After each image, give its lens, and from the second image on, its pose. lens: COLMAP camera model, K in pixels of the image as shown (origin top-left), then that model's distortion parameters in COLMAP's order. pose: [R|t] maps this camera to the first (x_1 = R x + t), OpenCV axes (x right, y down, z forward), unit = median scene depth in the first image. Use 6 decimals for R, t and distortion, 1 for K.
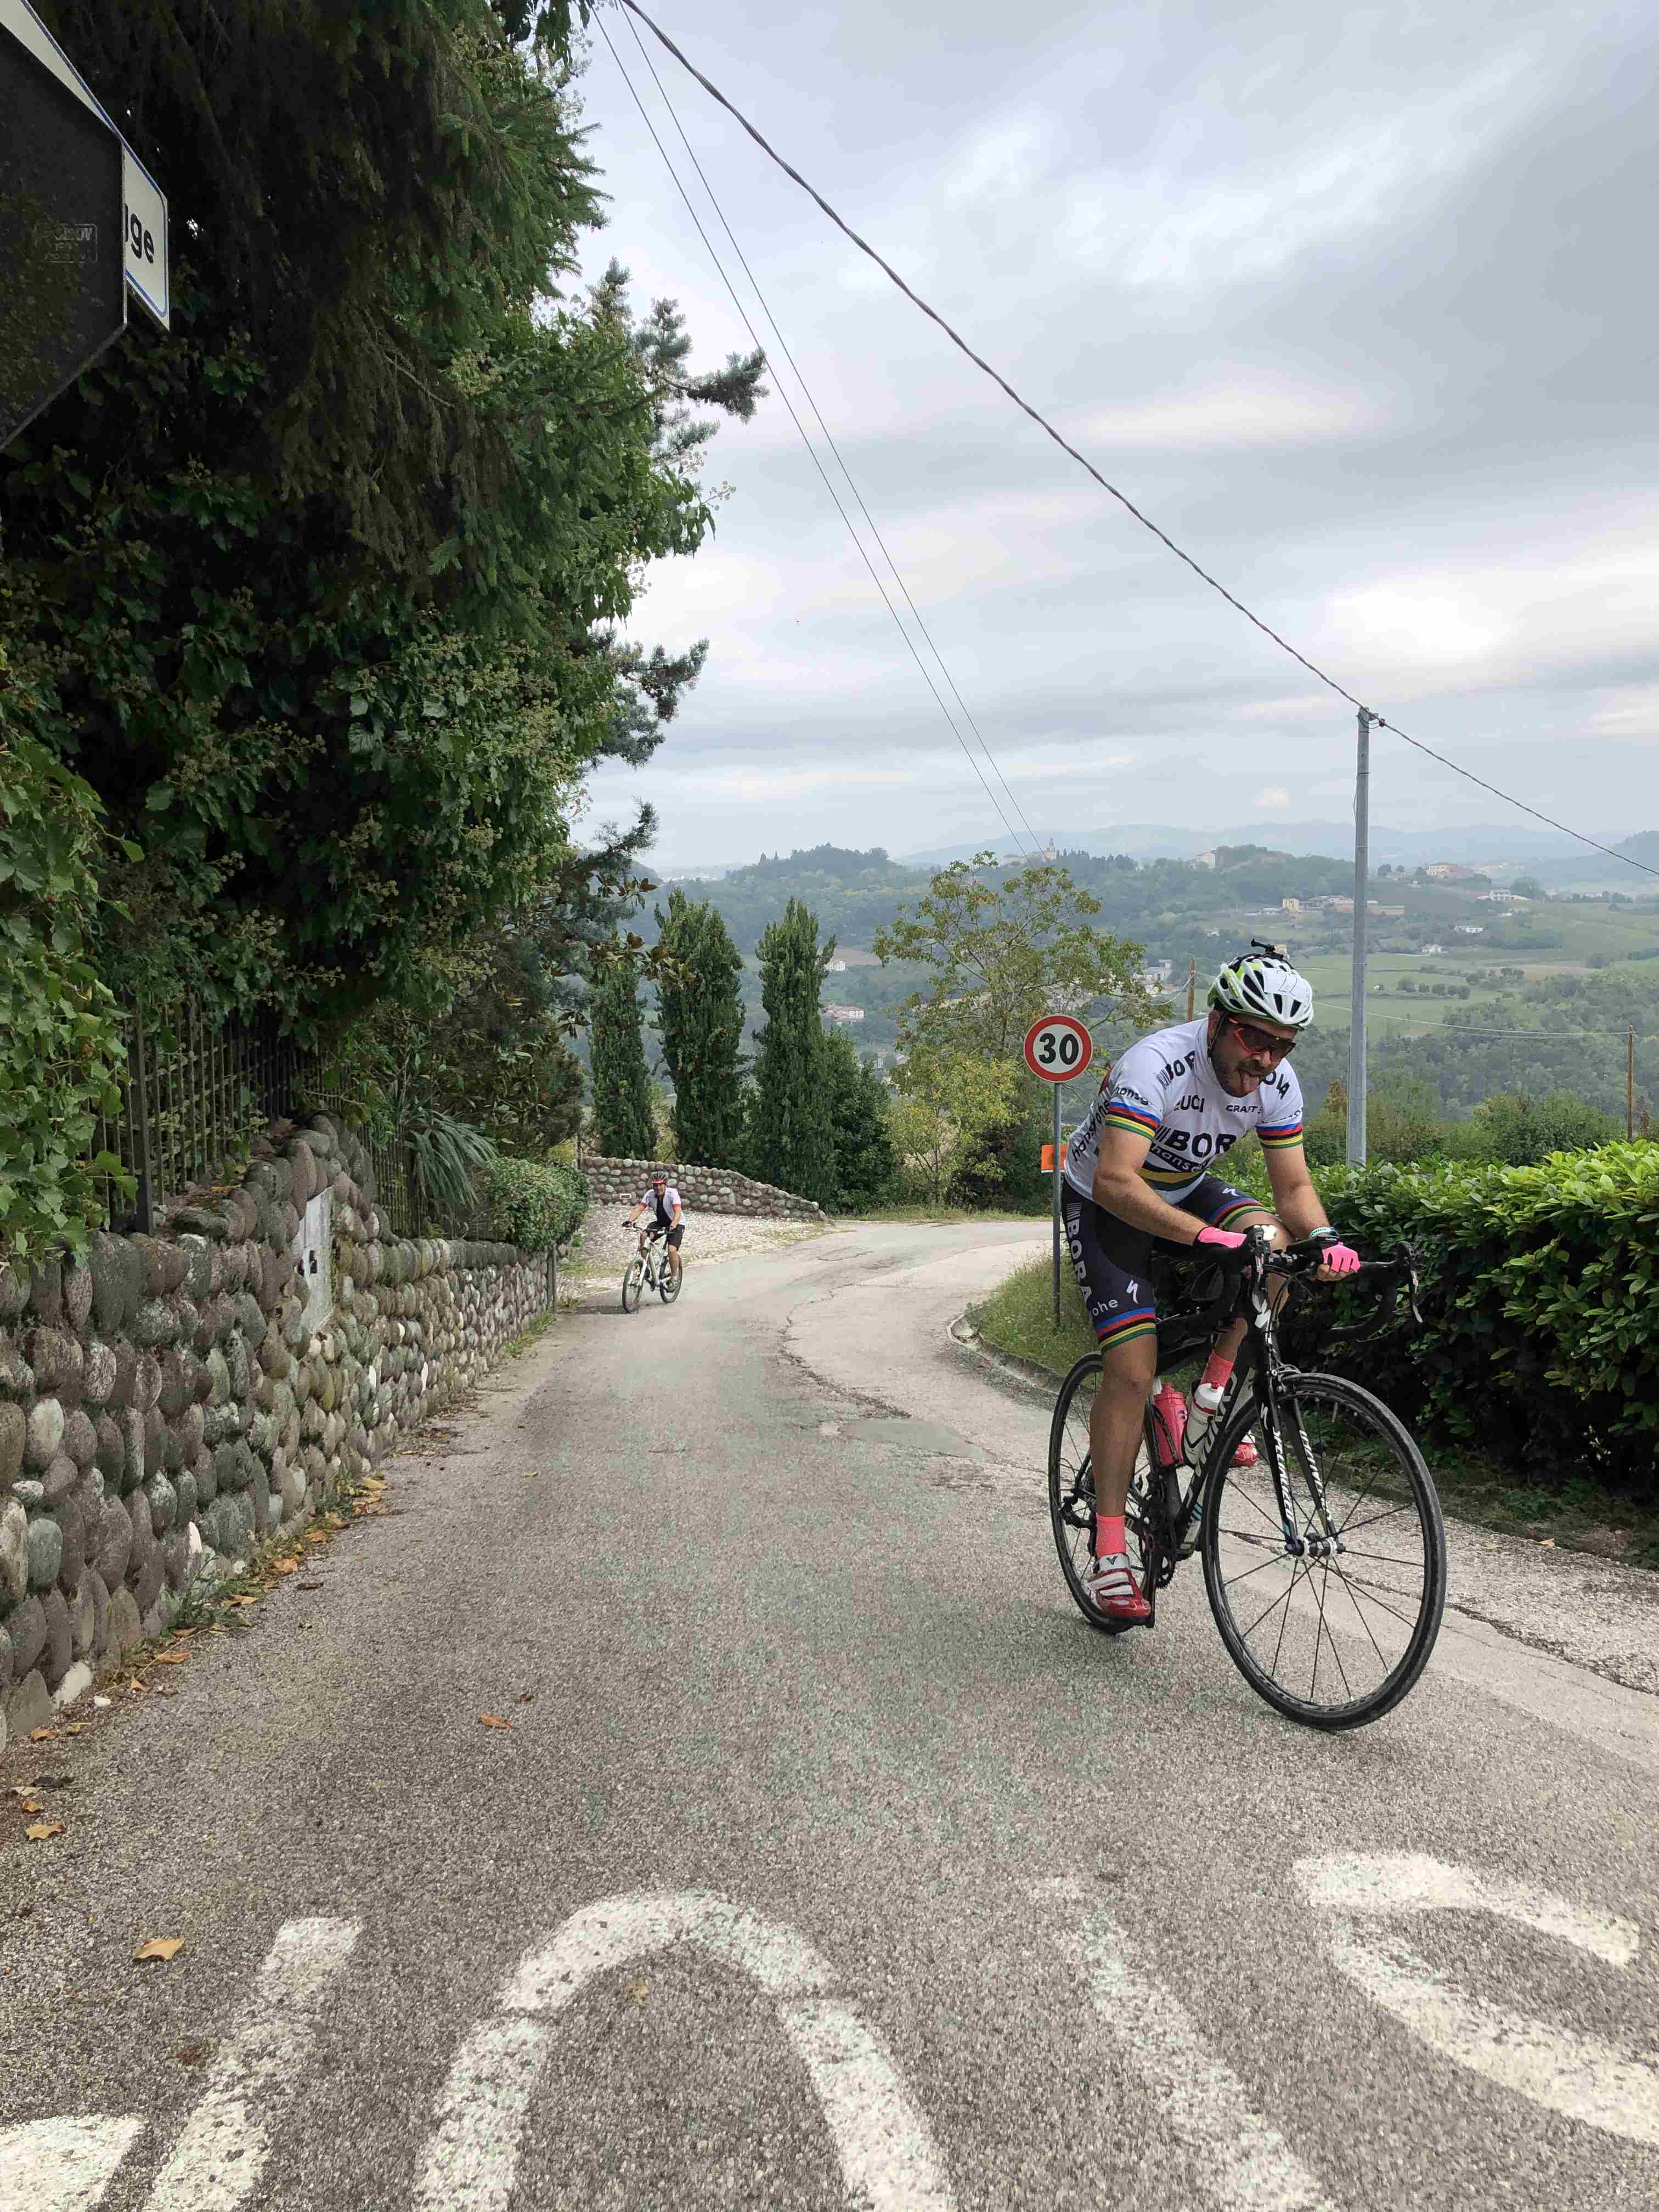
lens RADIAL K [[1769.9, 0, 833.6], [0, 1769.9, 1101.2], [0, 0, 1]] dist [0.021787, 0.000048]
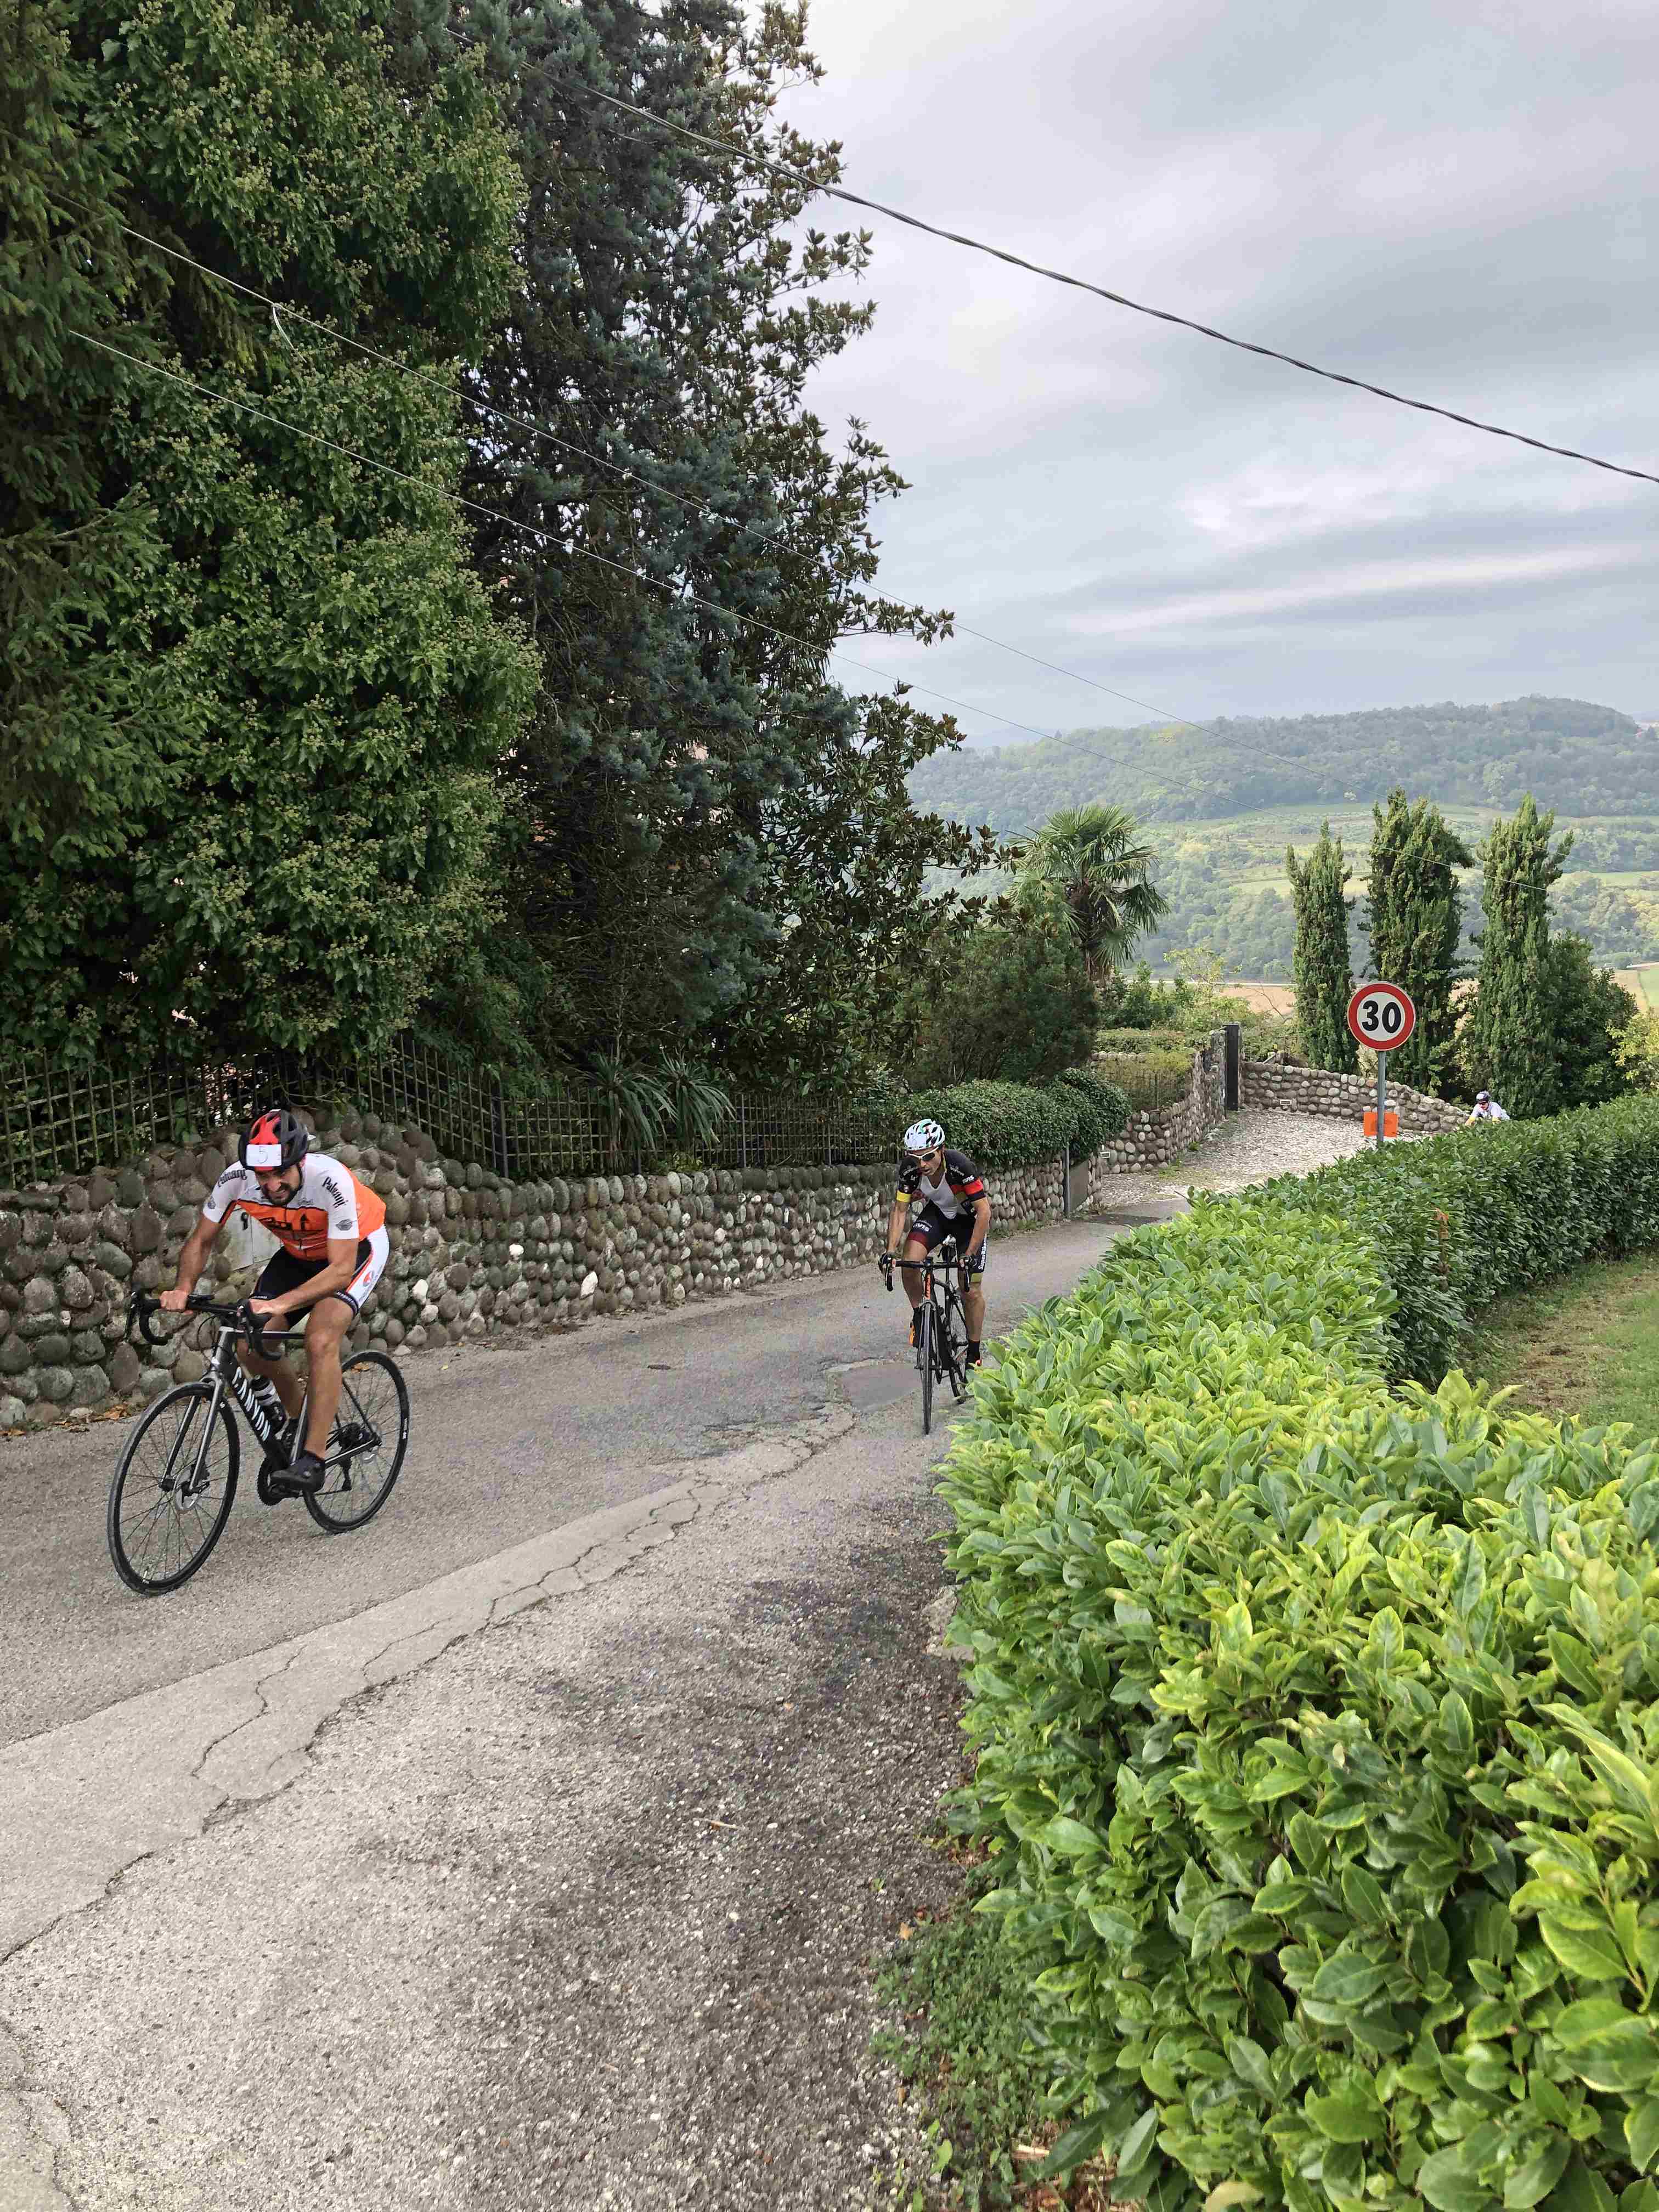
lens RADIAL K [[1767.5, 0, 844.3], [0, 1767.5, 1066.1], [0, 0, 1]] dist [0.052406, -0.055113]
pose [[0.821641, 0.059392, -0.566902, 1.018726], [-0.017161, 0.996683, 0.079546, -0.177442], [0.569747, -0.055629, 0.819935, 0.085389]]
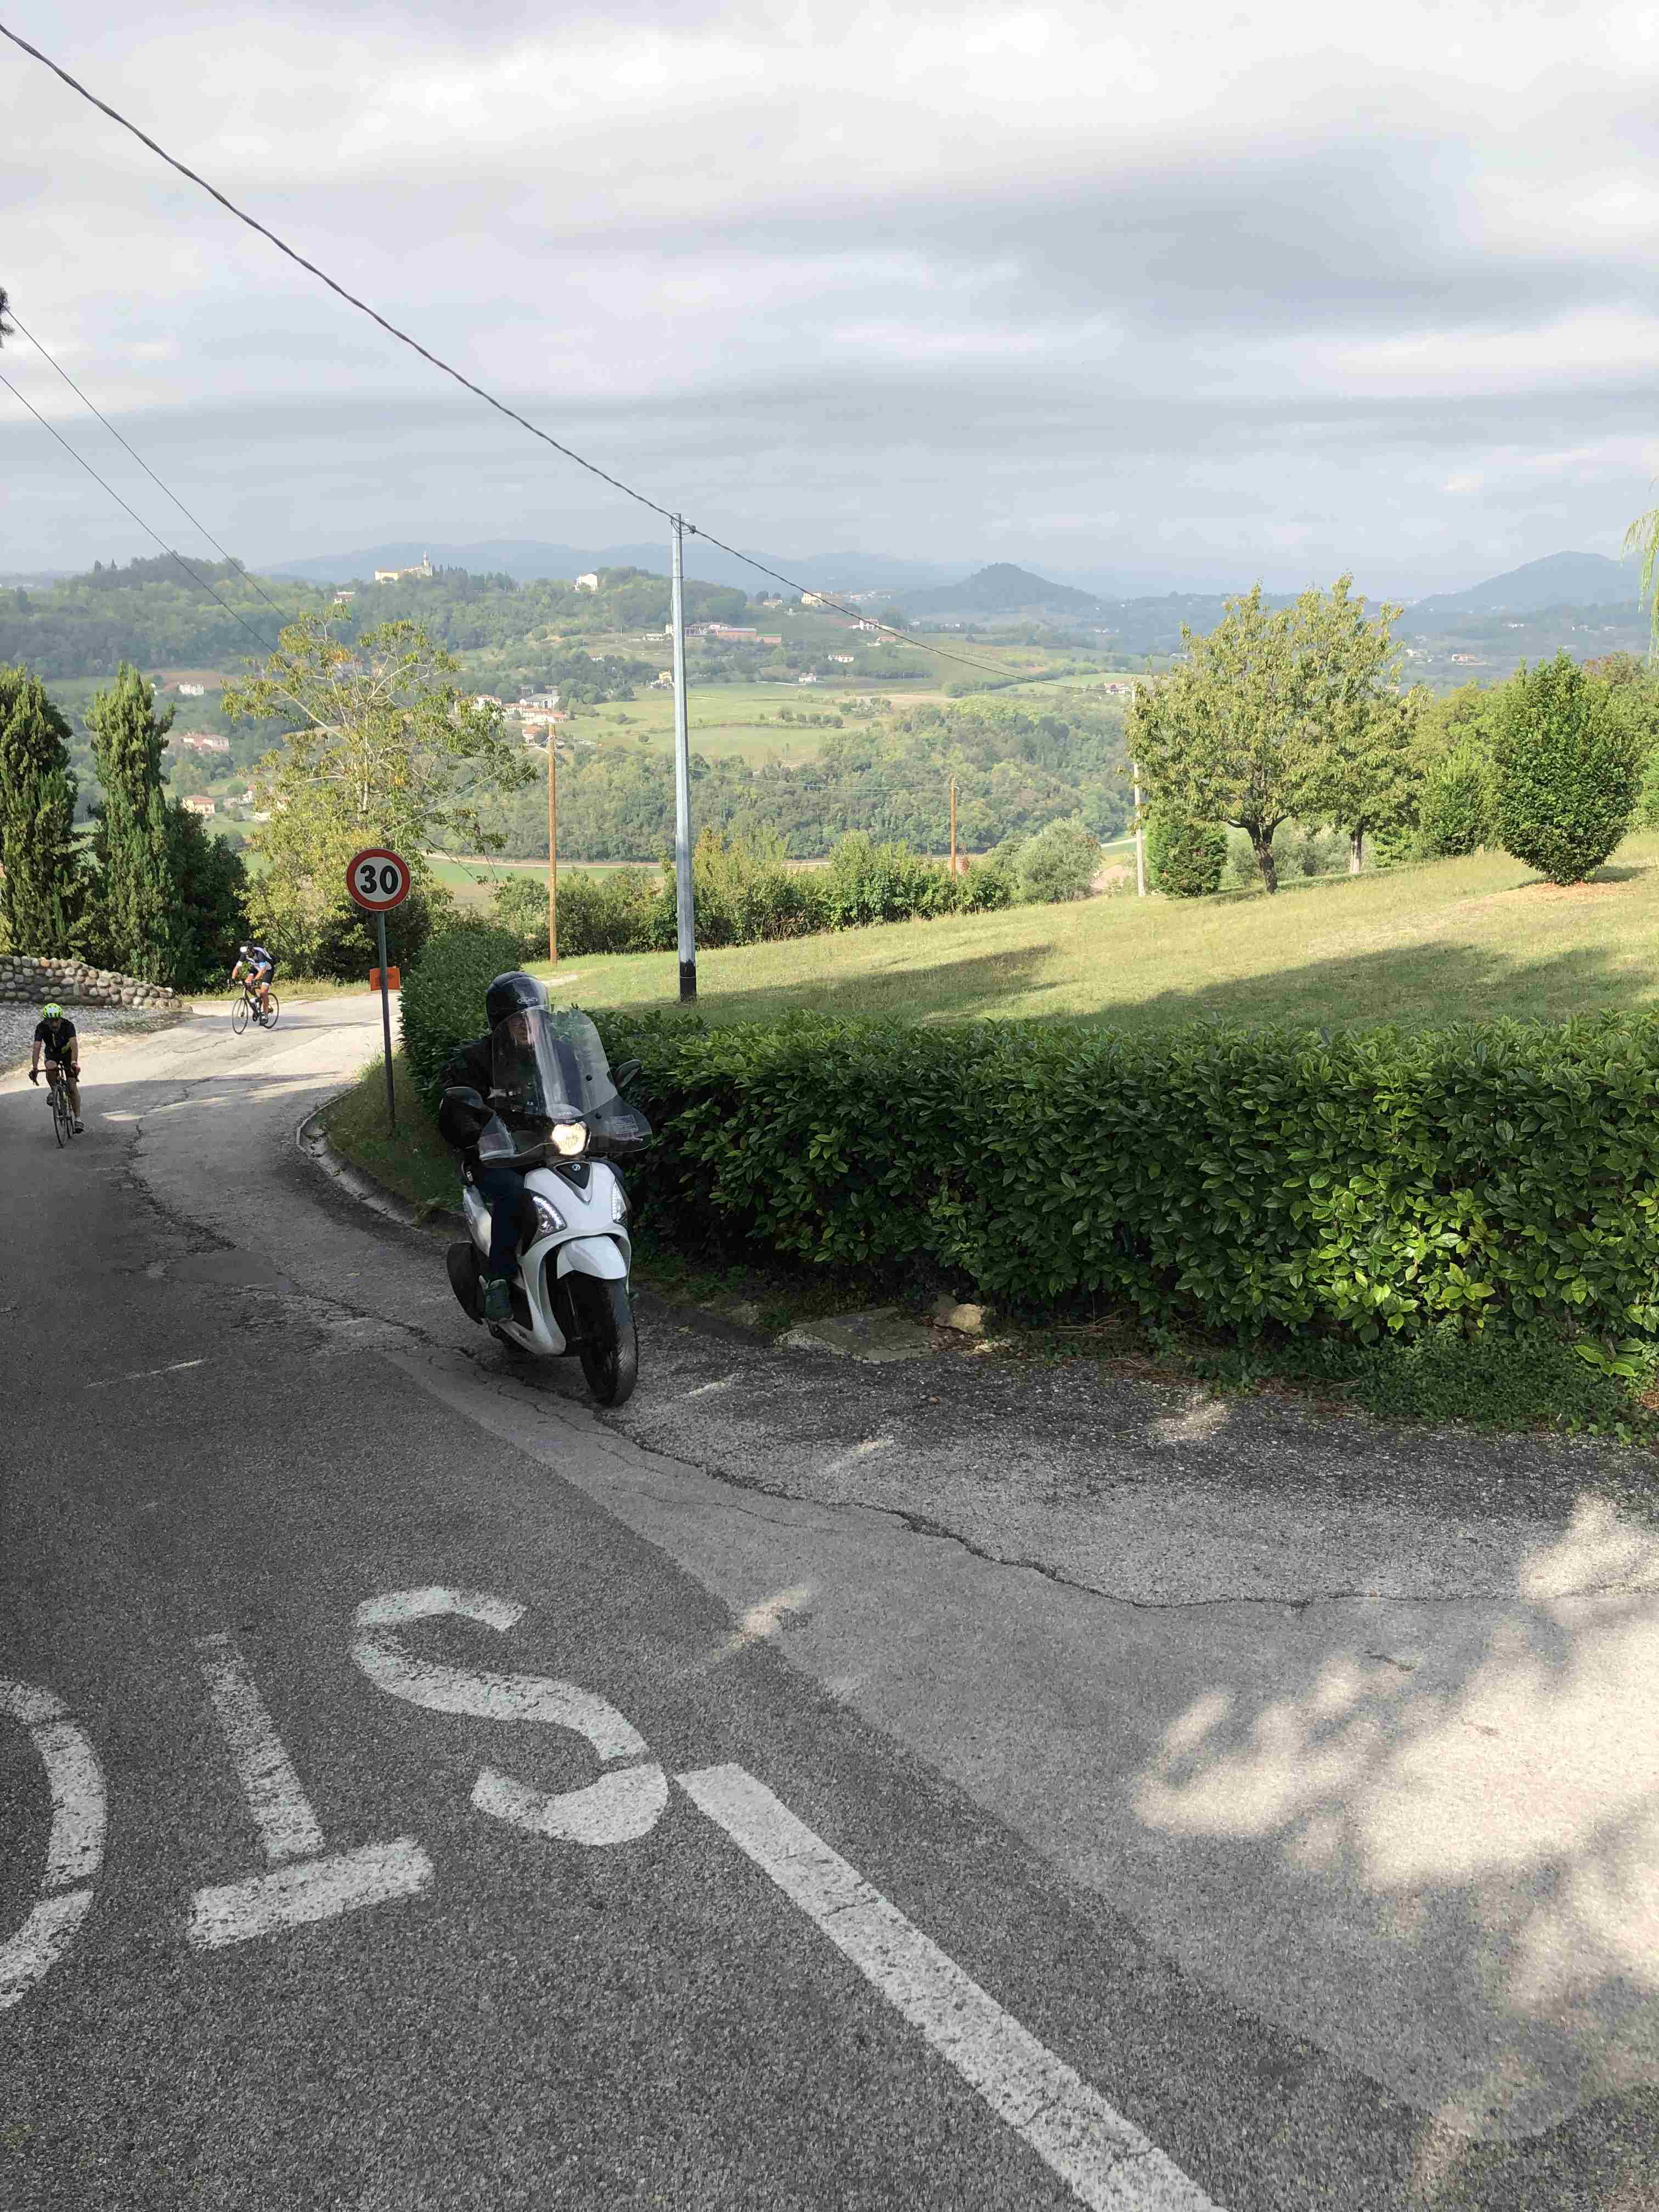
lens RADIAL K [[1826.6, 0, 851.0], [0, 1826.6, 1076.1], [0, 0, 1]] dist [0.006703, 0.015145]
pose [[0.945333, -0.065032, 0.319558, 0.078226], [0.017811, 0.988748, 0.148527, -0.160091], [-0.325621, -0.134716, 0.935854, -0.360364]]
